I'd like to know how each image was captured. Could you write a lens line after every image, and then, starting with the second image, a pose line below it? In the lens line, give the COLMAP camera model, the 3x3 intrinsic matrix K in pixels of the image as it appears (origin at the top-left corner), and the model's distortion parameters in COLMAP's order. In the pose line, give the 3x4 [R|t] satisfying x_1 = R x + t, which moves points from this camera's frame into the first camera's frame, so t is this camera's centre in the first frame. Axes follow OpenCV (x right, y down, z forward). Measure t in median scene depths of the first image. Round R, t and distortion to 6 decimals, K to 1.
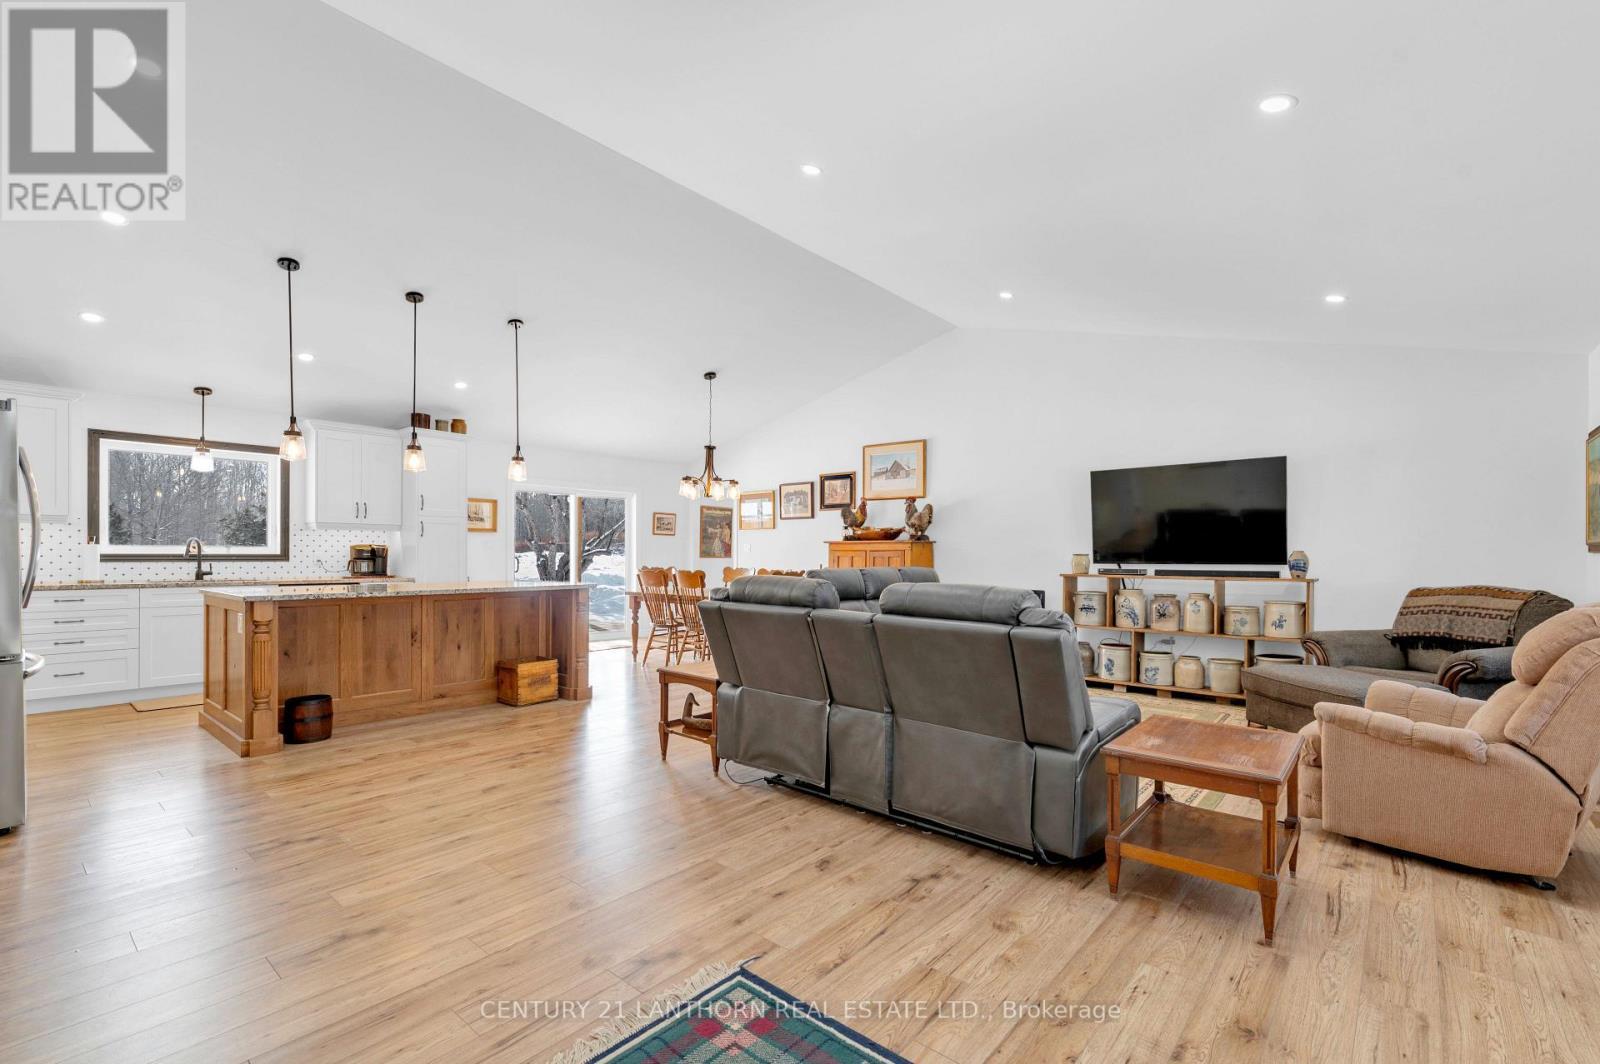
lens RADIAL K [[690.9, 0, 802.0], [0, 690.9, 560.8], [0, 0, 1]] dist [0.009344, -0.003483]
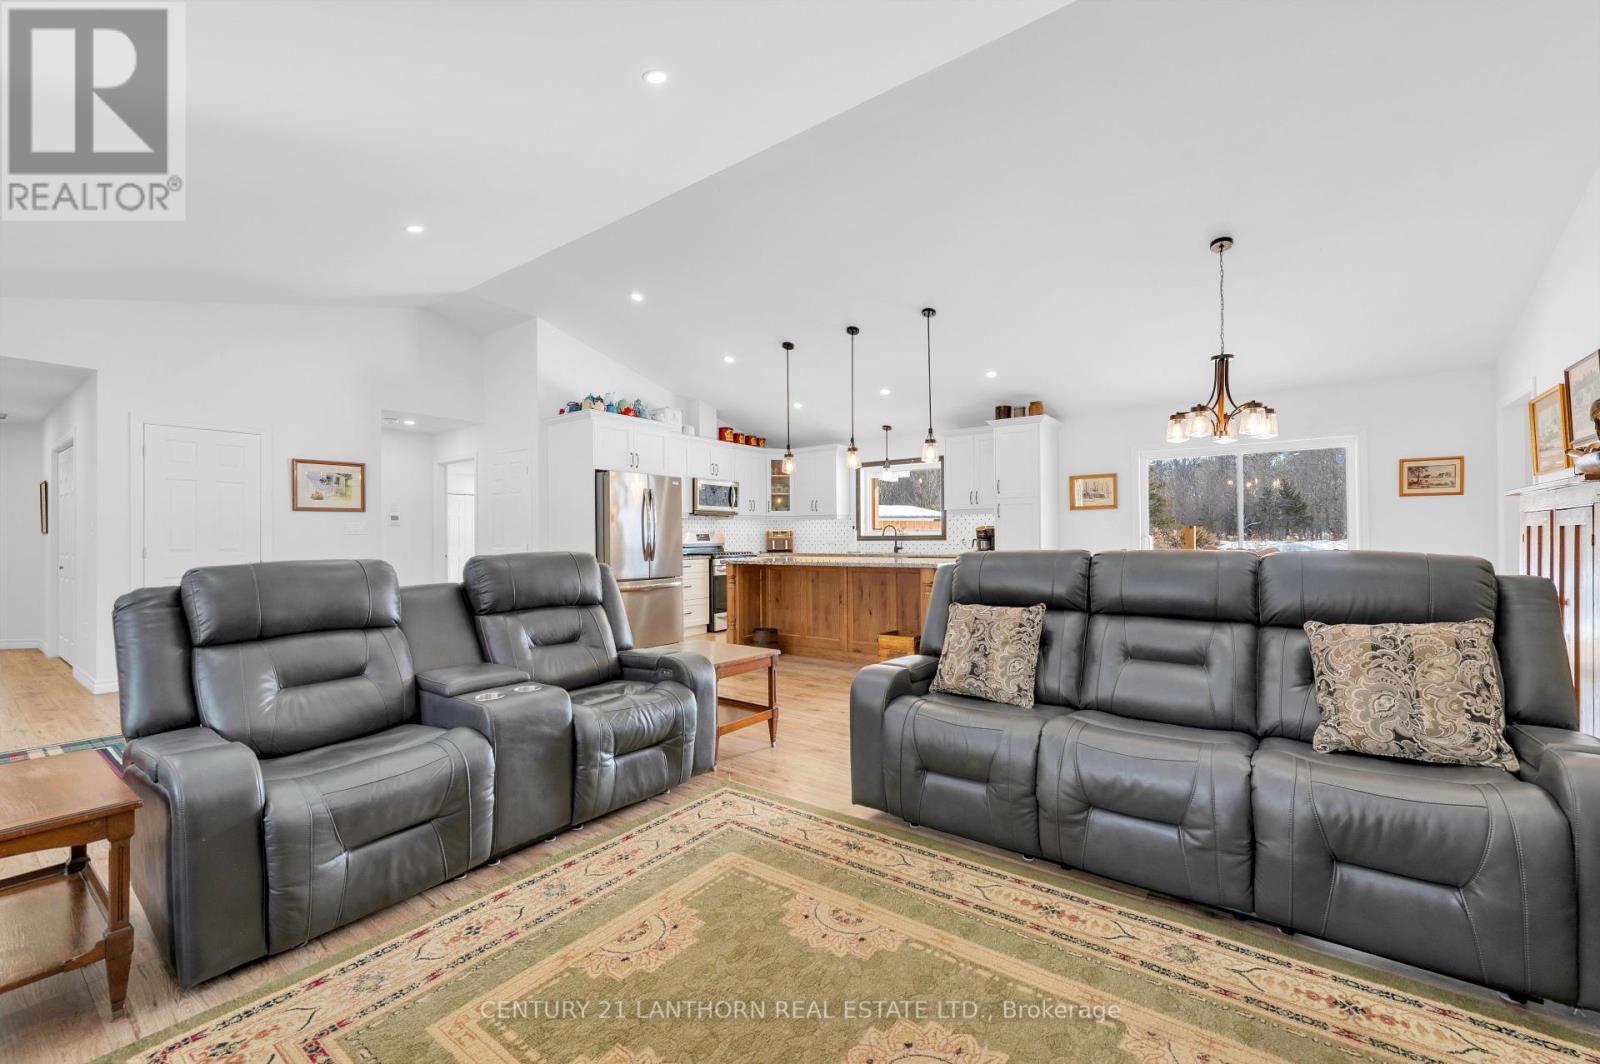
lens RADIAL K [[646.2, 0, 811.2], [0, 646.2, 533.0], [0, 0, 1]] dist [0.011401, -0.001922]
pose [[0.083187, -0.013446, -0.996443, 0.471164], [0.000377, 0.999909, -0.013461, 0.003282], [0.996534, 0.000744, 0.083185, 0.646001]]
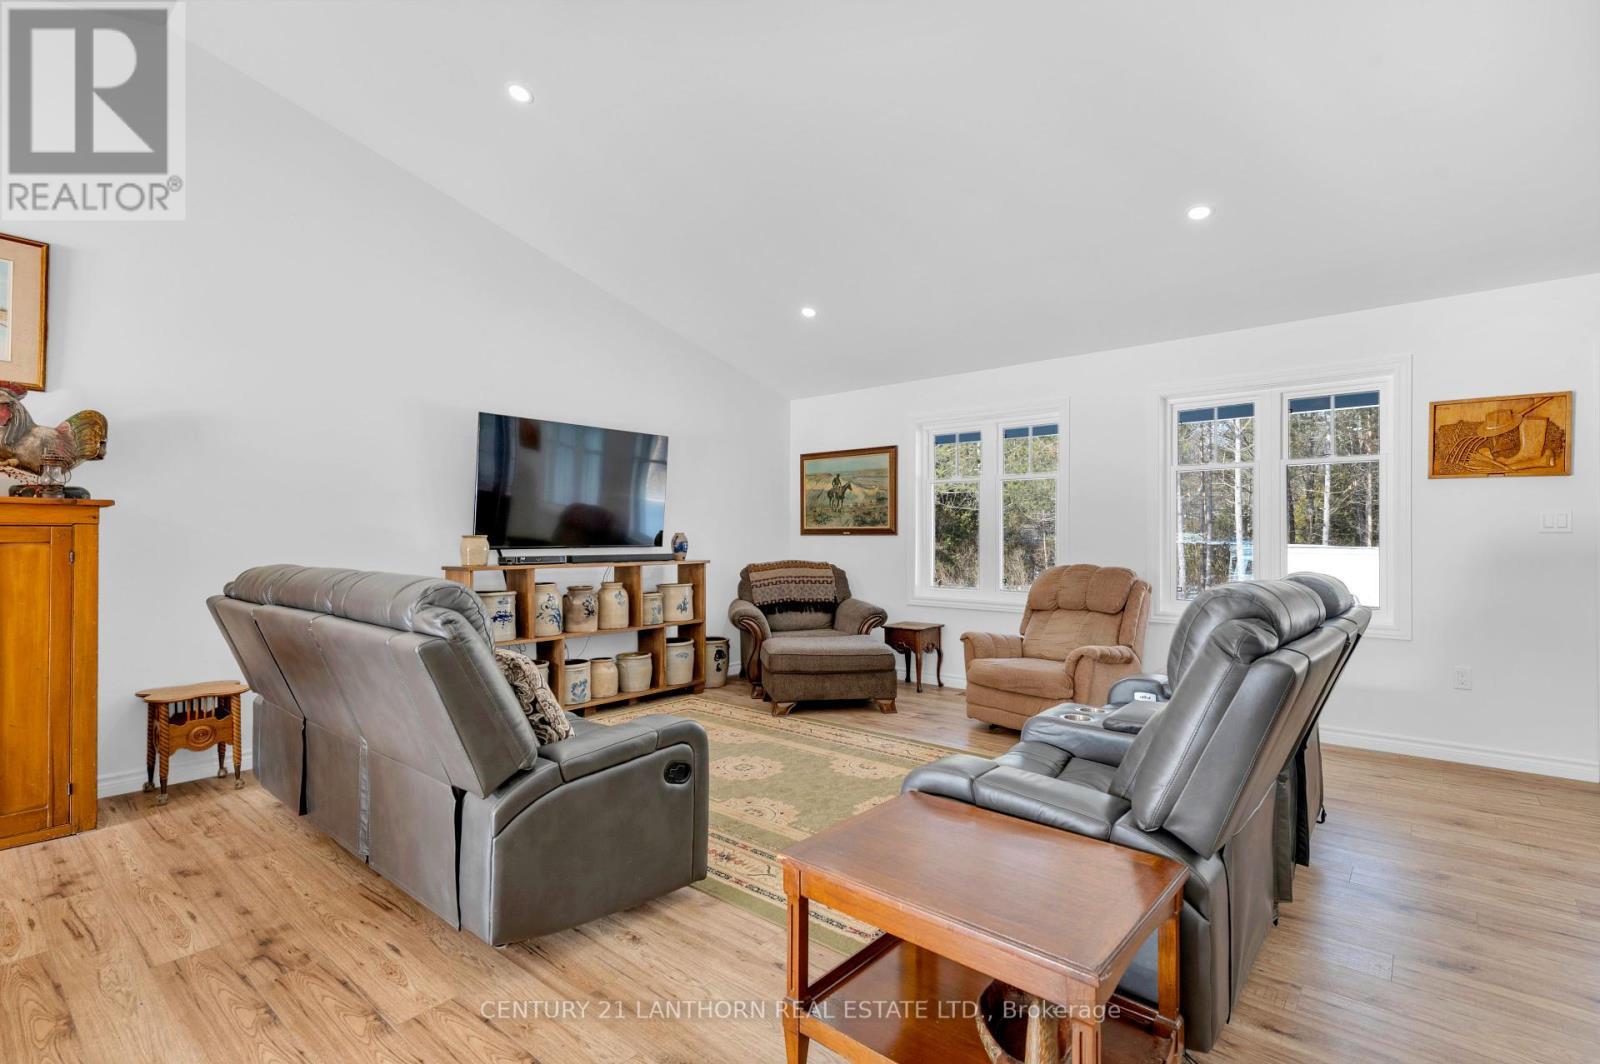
lens RADIAL K [[735.8, 0, 807.0], [0, 735.8, 532.4], [0, 0, 1]] dist [-0.006199, -0.000826]
pose [[-0.015084, 0.005646, 0.999870, -0.279106], [0.007626, 0.999956, -0.005531, -0.005859], [-0.999857, 0.007542, -0.015127, 0.657780]]
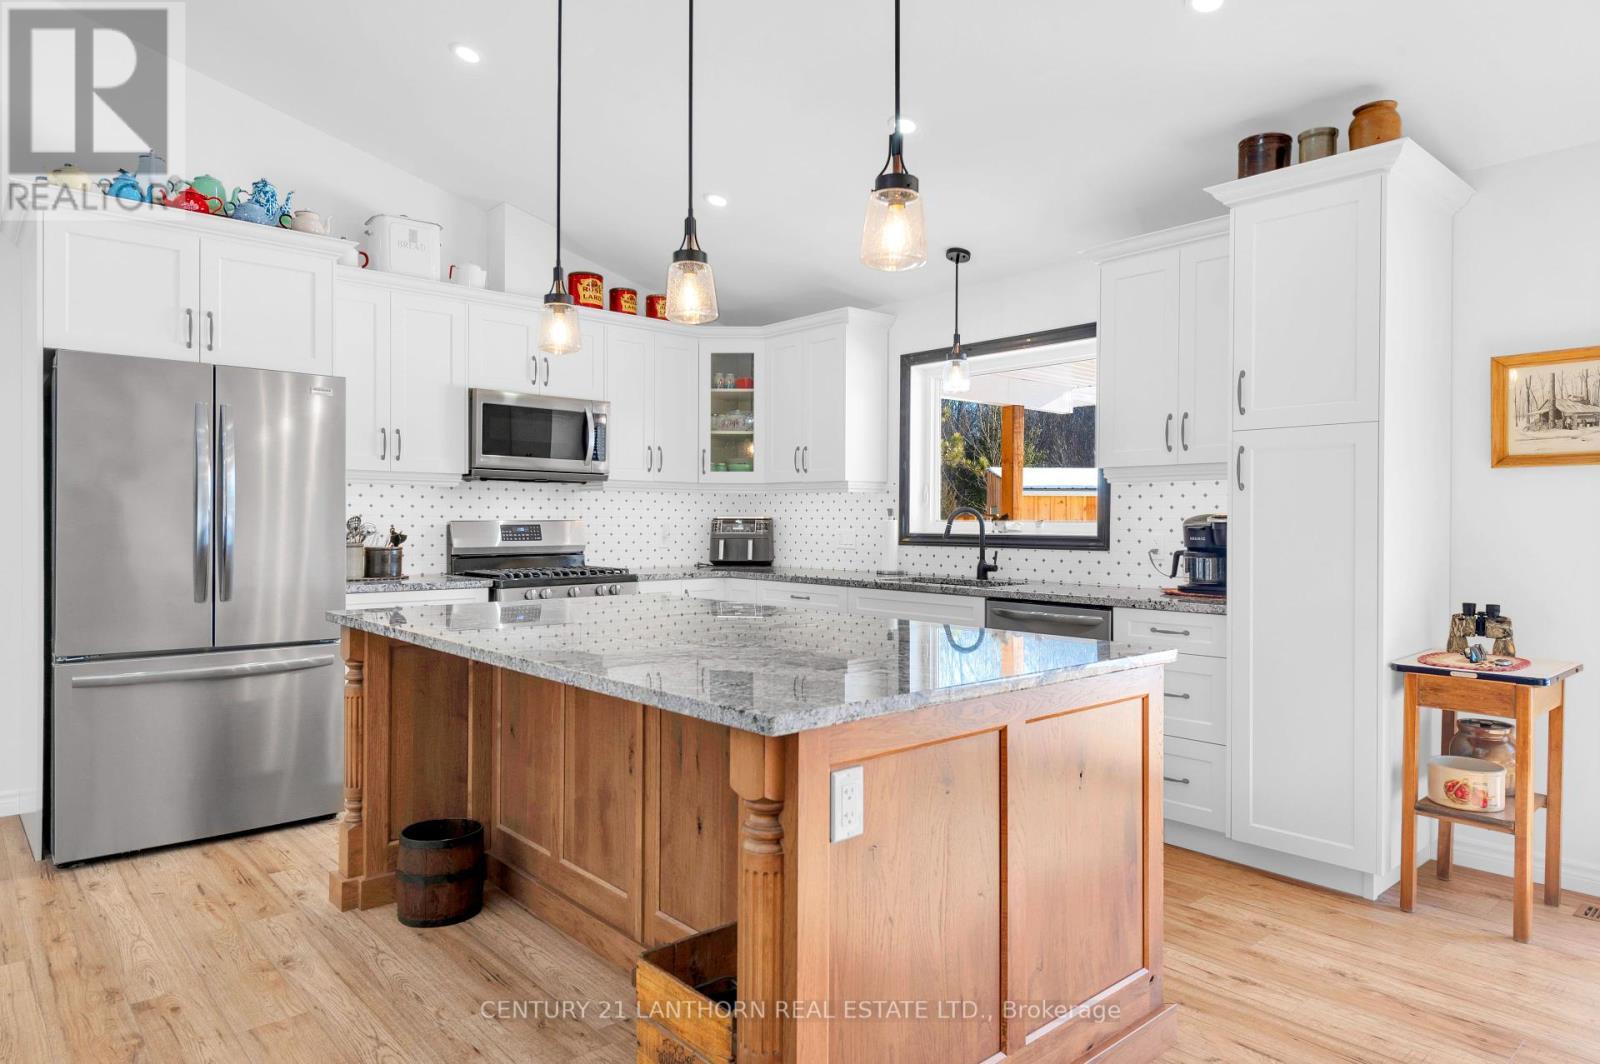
lens RADIAL K [[971.7, 0, 824.4], [0, 971.7, 526.1], [0, 0, 1]] dist [0.014674, -0.005527]
pose [[-0.118093, -0.000927, -0.993002, -0.035093], [-0.014111, 0.999900, 0.000745, -0.014458], [0.992902, 0.014100, -0.118095, 0.888527]]
